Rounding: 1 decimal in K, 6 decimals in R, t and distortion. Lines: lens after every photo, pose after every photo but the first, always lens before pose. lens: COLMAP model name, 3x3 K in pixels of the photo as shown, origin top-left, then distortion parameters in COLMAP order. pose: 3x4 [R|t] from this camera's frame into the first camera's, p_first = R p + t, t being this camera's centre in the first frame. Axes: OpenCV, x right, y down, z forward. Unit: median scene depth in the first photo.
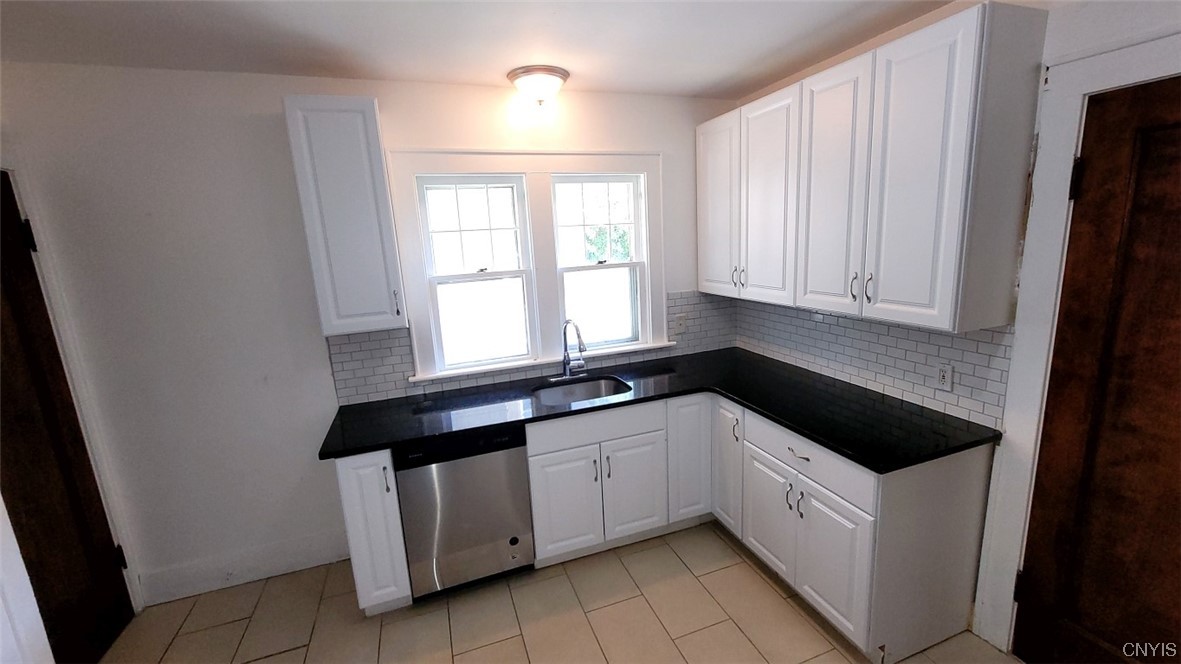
lens RADIAL K [[479.2, 0, 589.1], [0, 479.2, 330.4], [0, 0, 1]] dist [-0.000276, -0.000320]
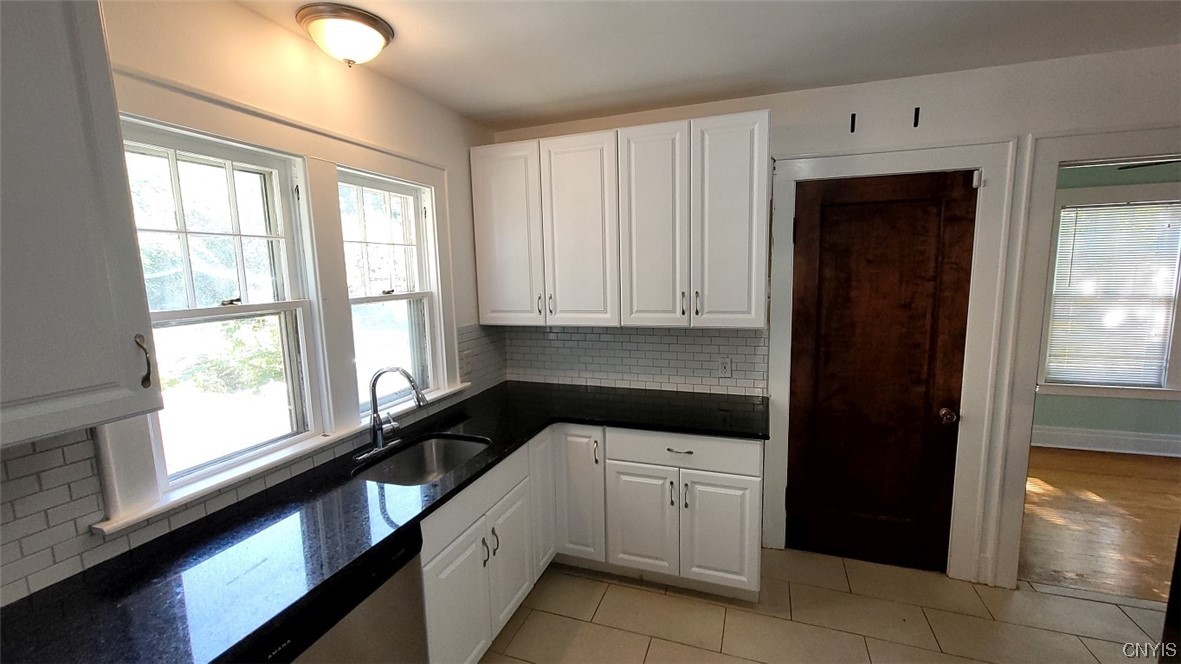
lens RADIAL K [[479.2, 0, 592.5], [0, 479.2, 330.6], [0, 0, 1]] dist [-0.000276, -0.000320]
pose [[0.635920, -0.060510, 0.769379, -0.407165], [0.139605, 0.989494, -0.037568, -0.006168], [-0.759023, 0.131300, 0.637686, 0.302016]]
